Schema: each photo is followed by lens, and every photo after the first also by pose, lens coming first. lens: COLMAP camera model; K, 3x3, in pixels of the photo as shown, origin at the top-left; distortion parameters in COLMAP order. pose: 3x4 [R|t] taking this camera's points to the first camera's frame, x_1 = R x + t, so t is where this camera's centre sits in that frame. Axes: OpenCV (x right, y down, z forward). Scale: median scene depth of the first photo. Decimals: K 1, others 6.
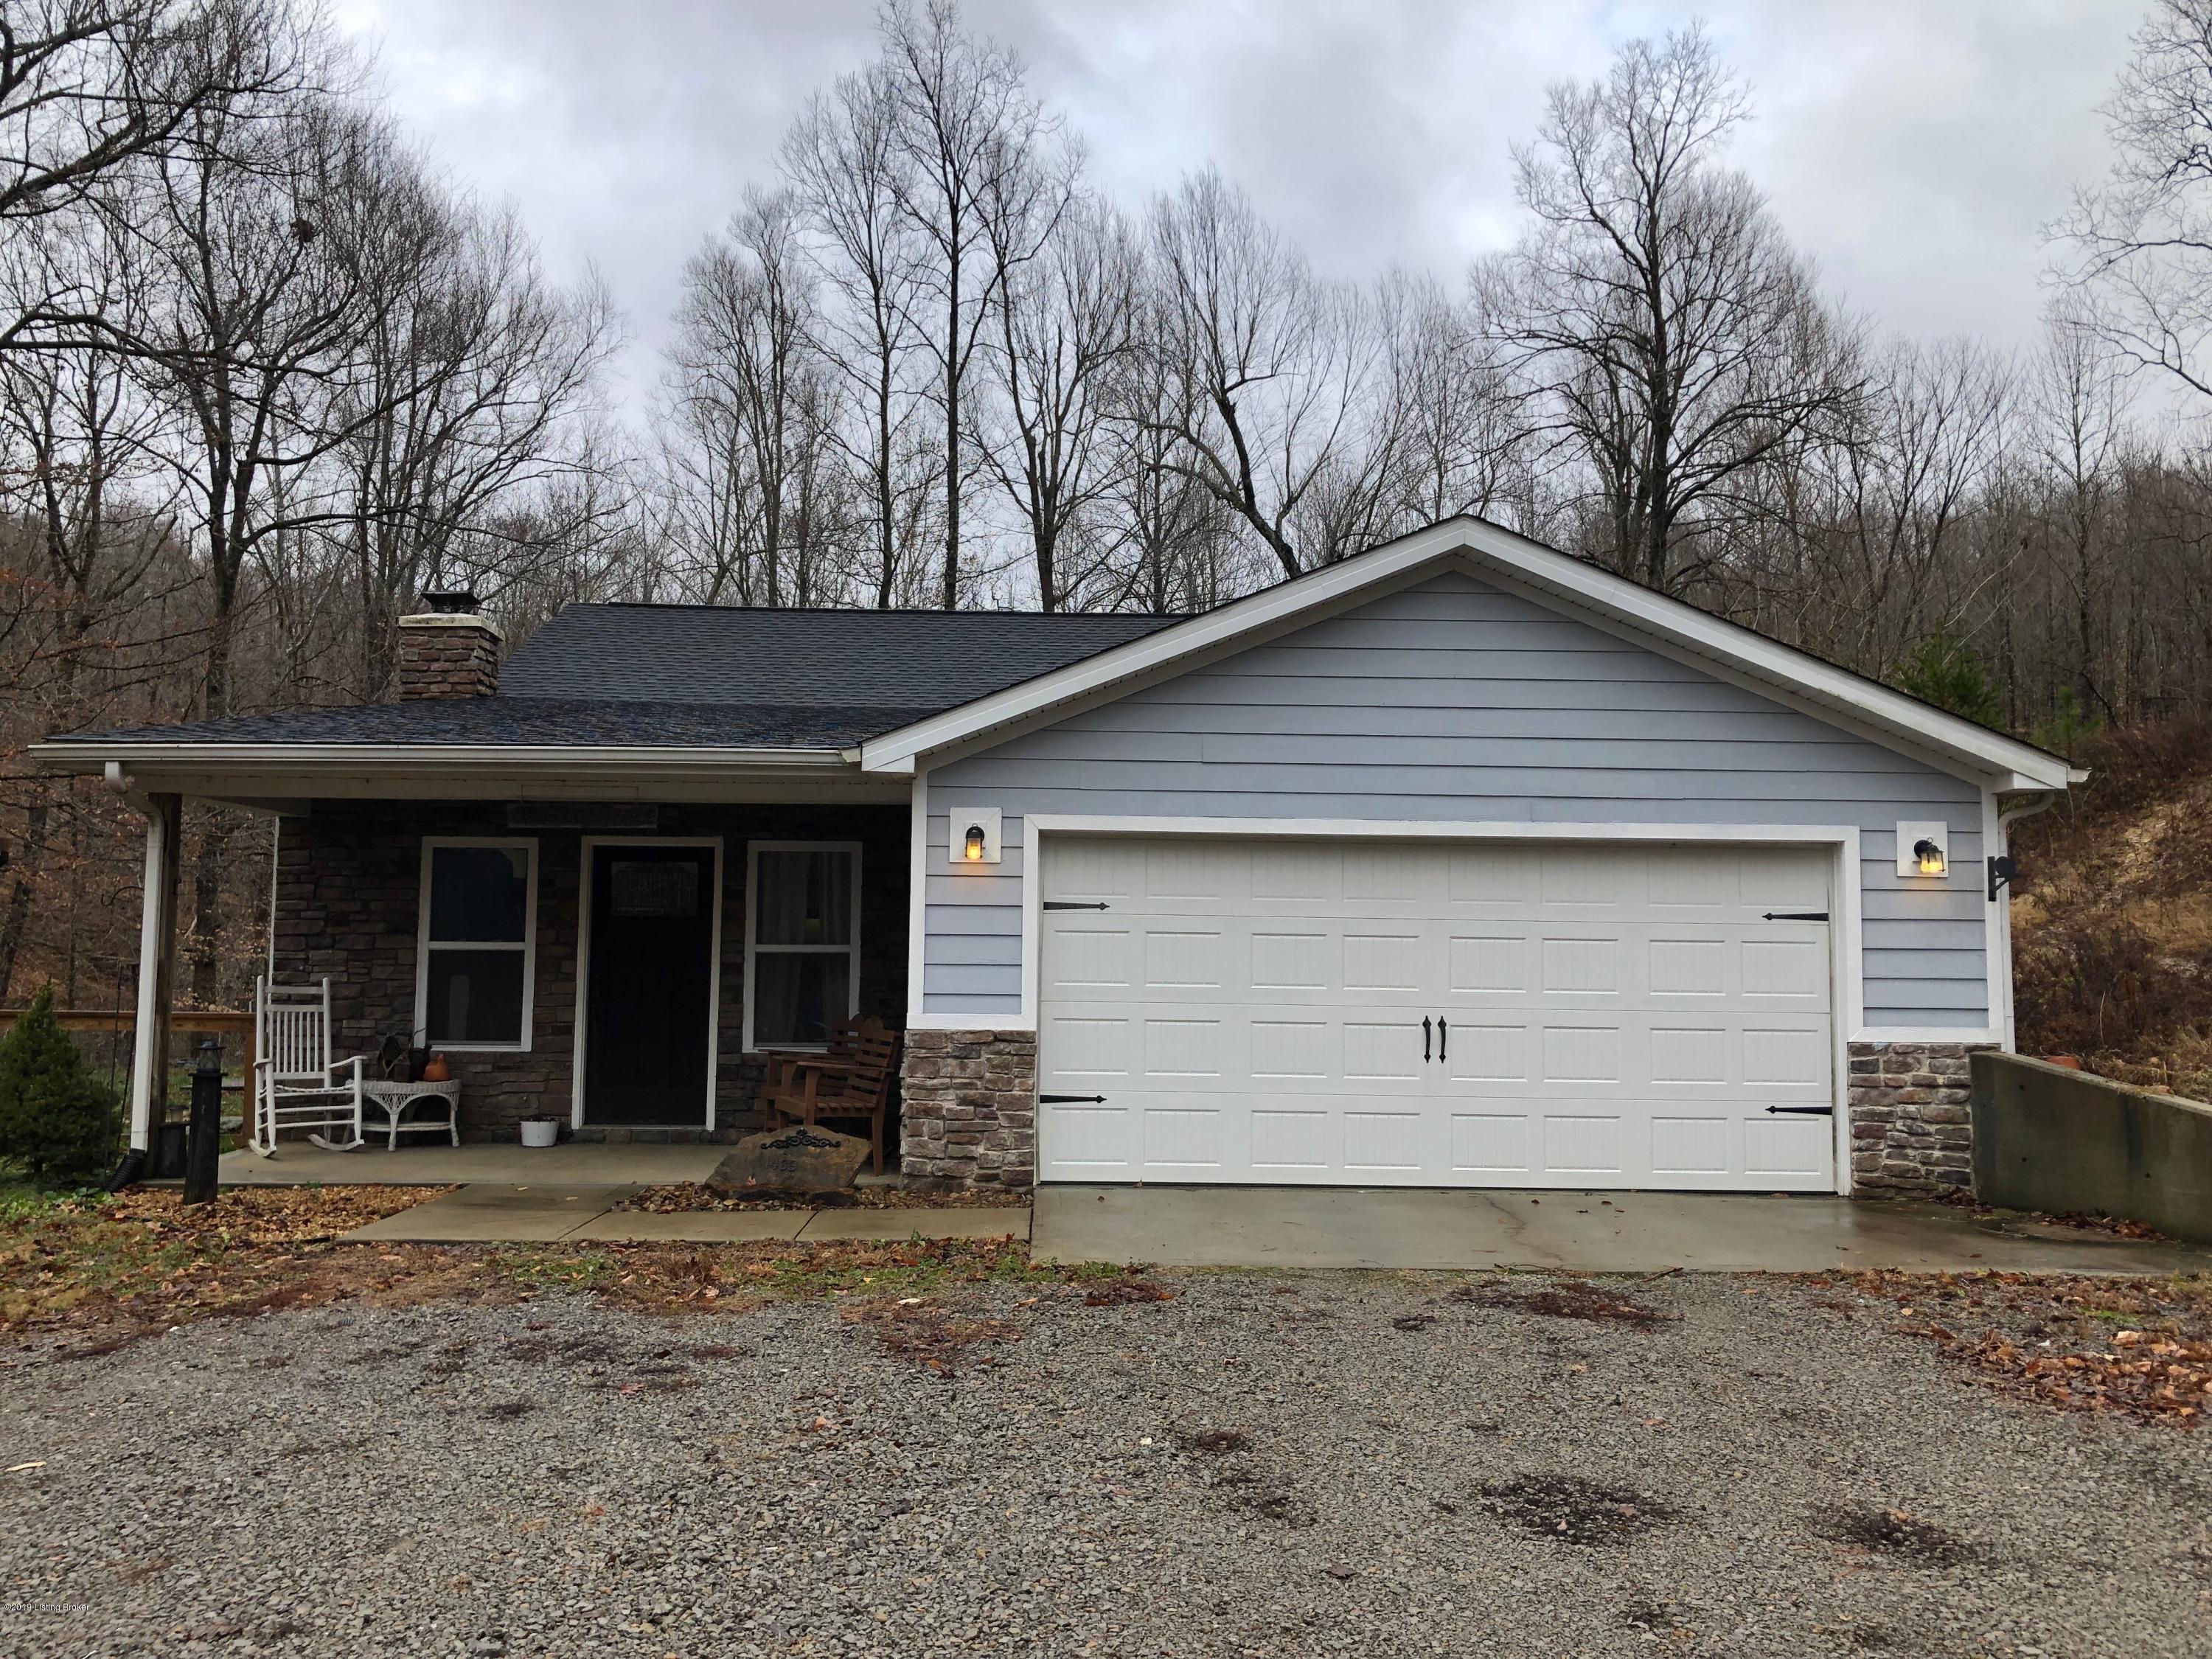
lens RADIAL K [[1795.1, 0, 1093.6], [0, 1795.1, 819.1], [0, 0, 1]] dist [0.060080, -0.062675]
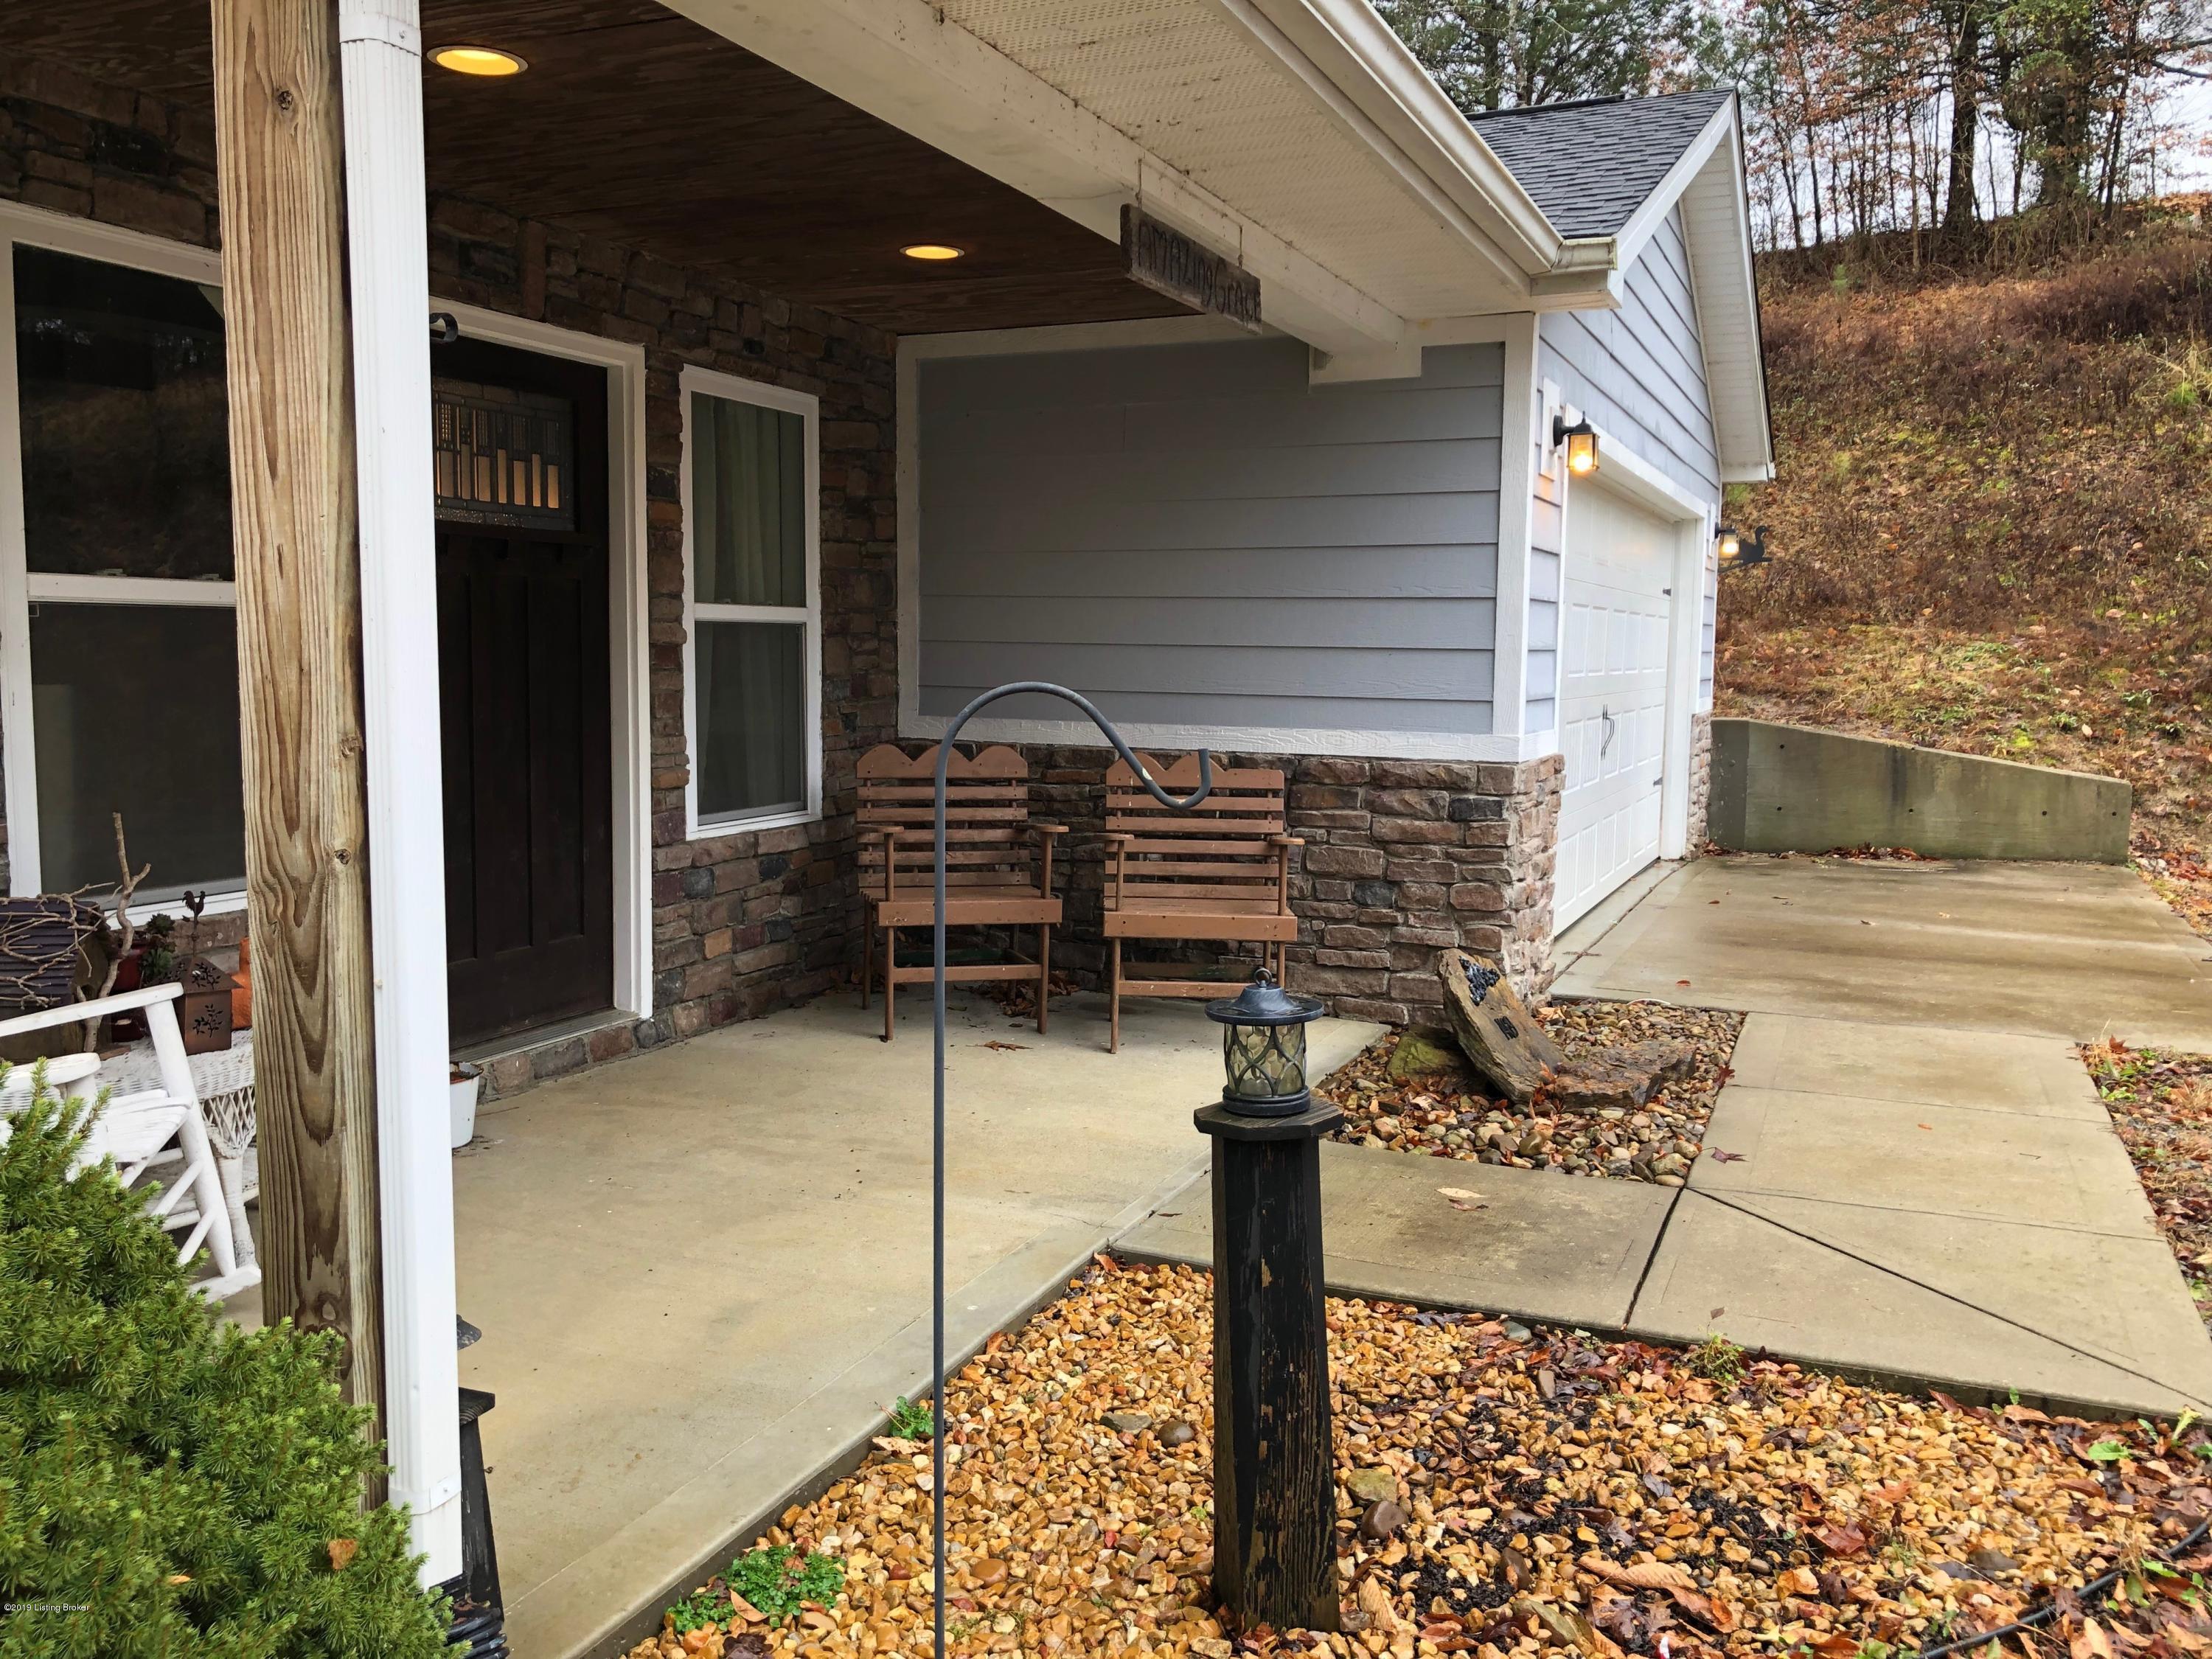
lens RADIAL K [[1795.1, 0, 1093.6], [0, 1795.1, 819.1], [0, 0, 1]] dist [0.060080, -0.062675]
pose [[0.435267, -0.094400, 0.895339, -0.573550], [-0.074628, 0.987282, 0.140375, 0.053933], [-0.897203, -0.127918, 0.422686, 0.735859]]
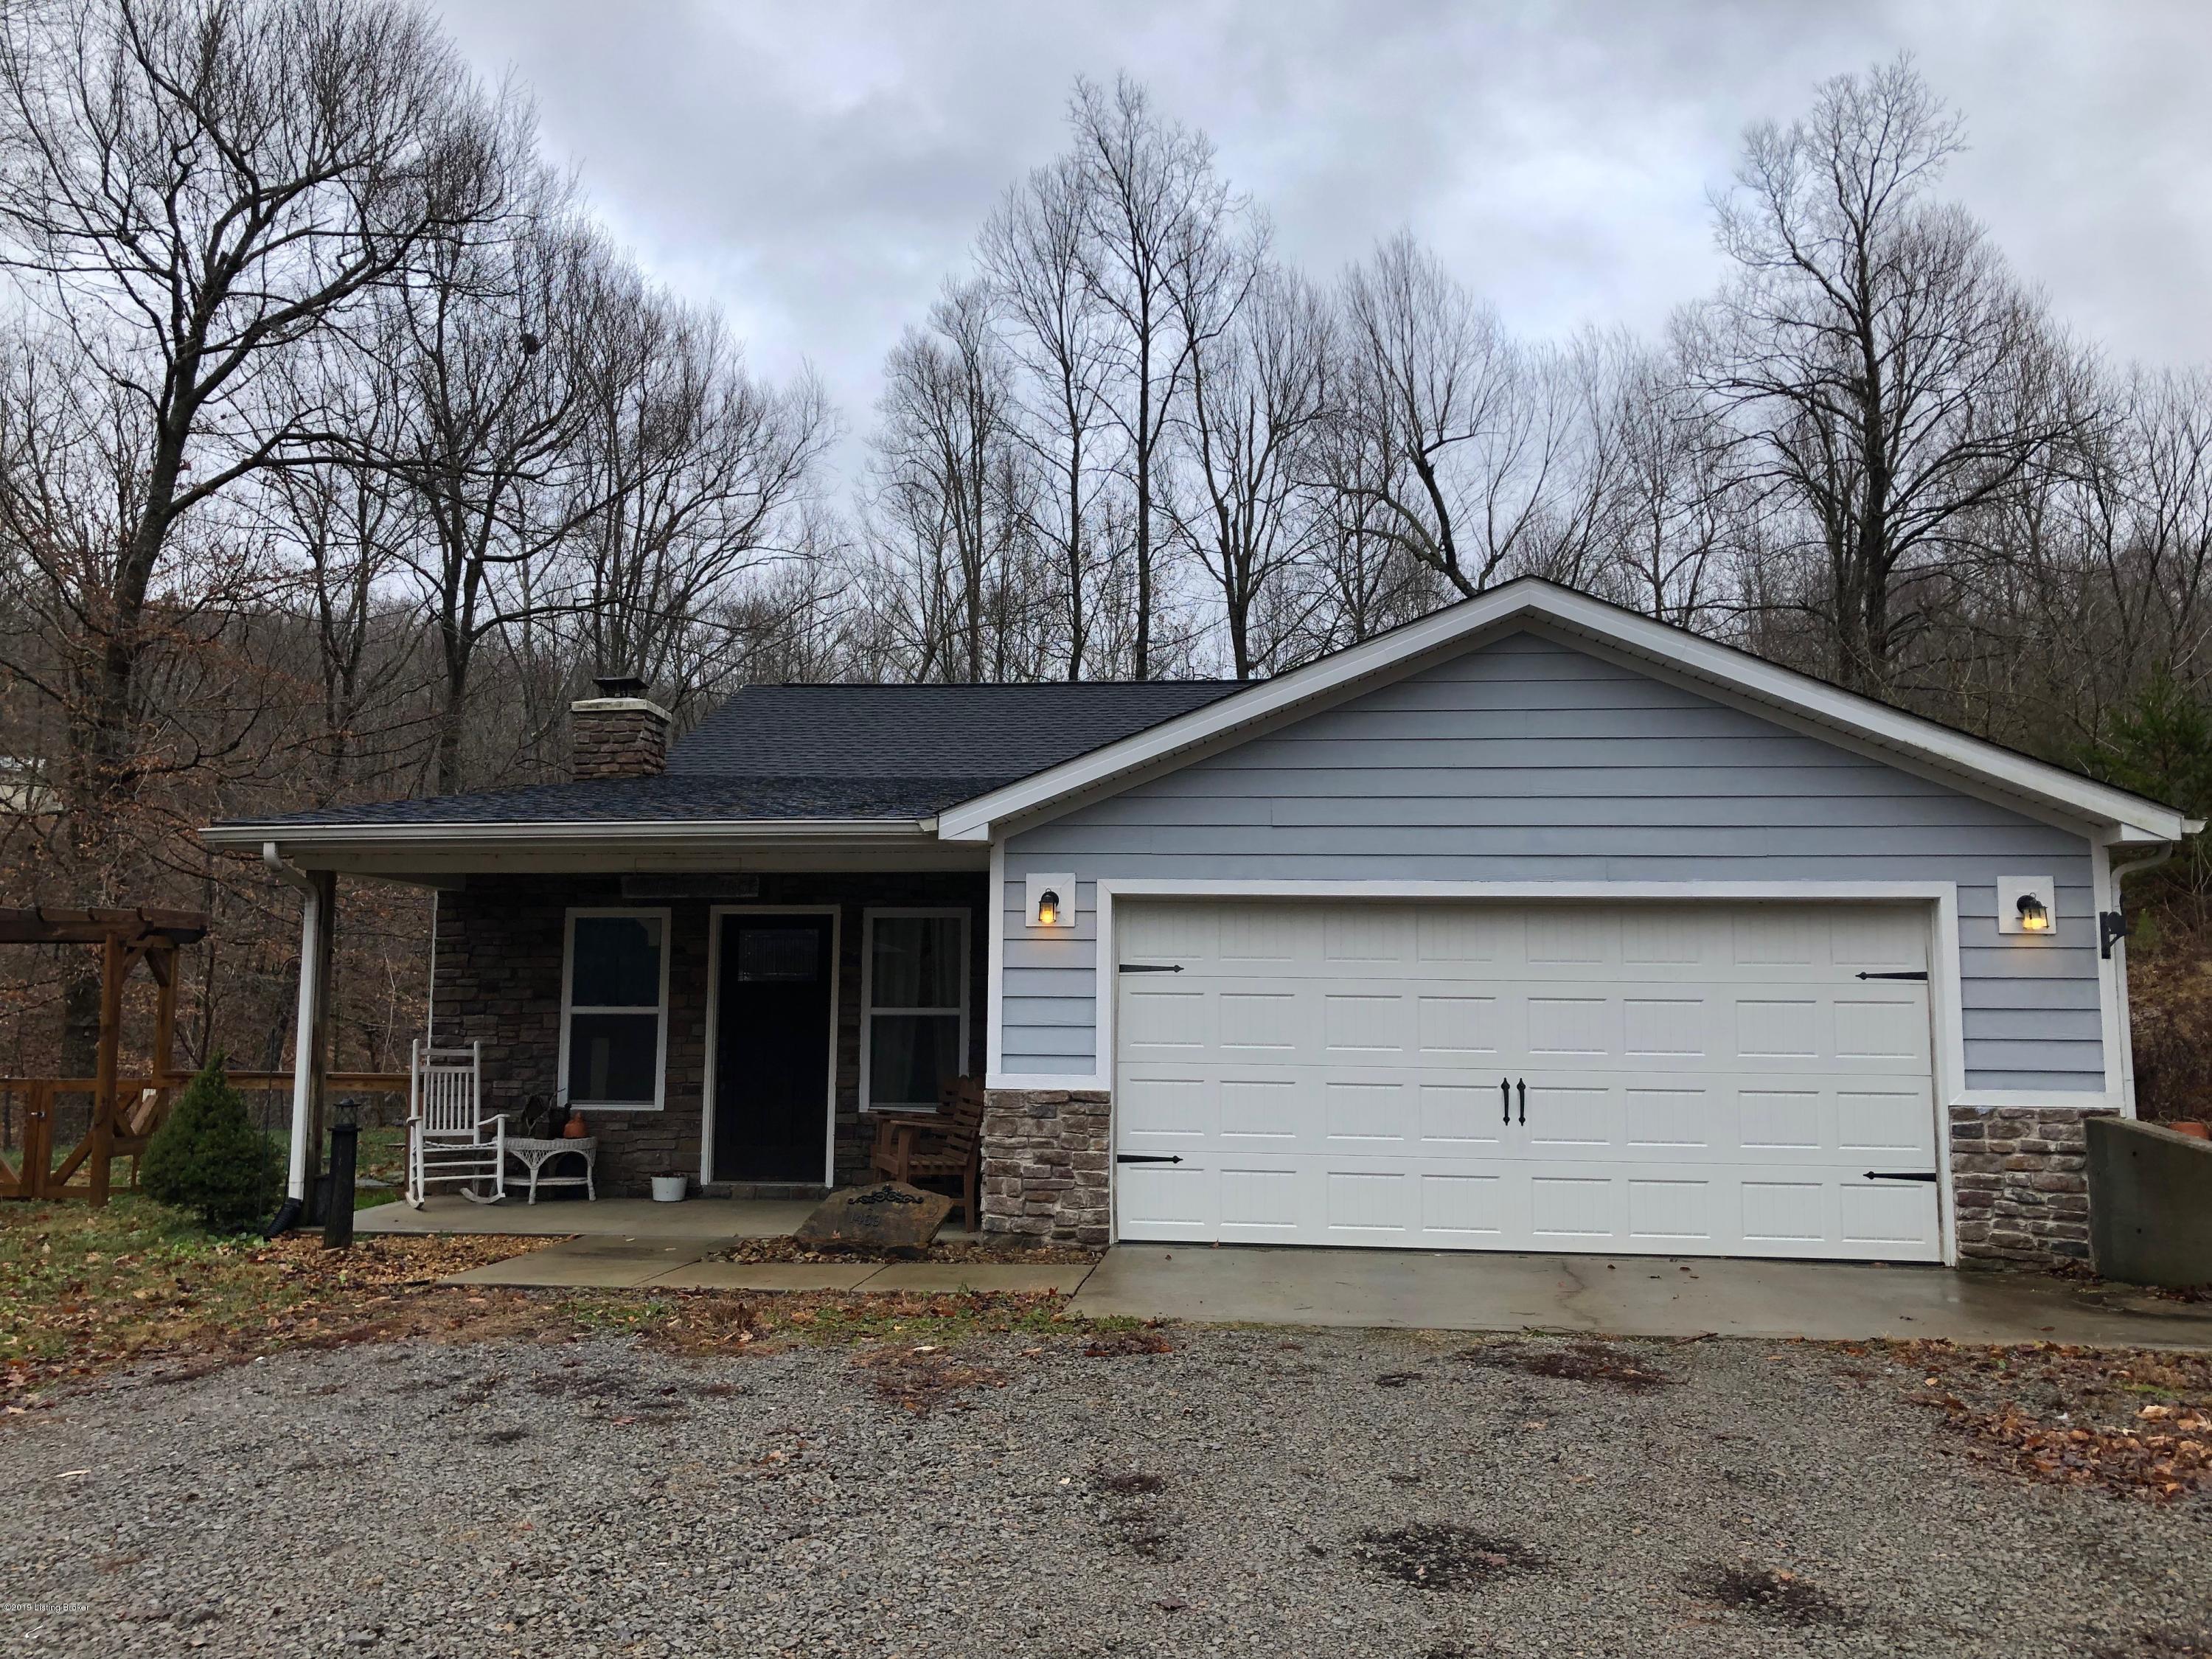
lens RADIAL K [[1795.1, 0, 1093.6], [0, 1795.1, 819.1], [0, 0, 1]] dist [0.060080, -0.062675]
pose [[0.991467, -0.016898, -0.129257, 0.078512], [0.012063, 0.999201, -0.038103, 0.001691], [0.129797, 0.036219, 0.990879, -0.017562]]
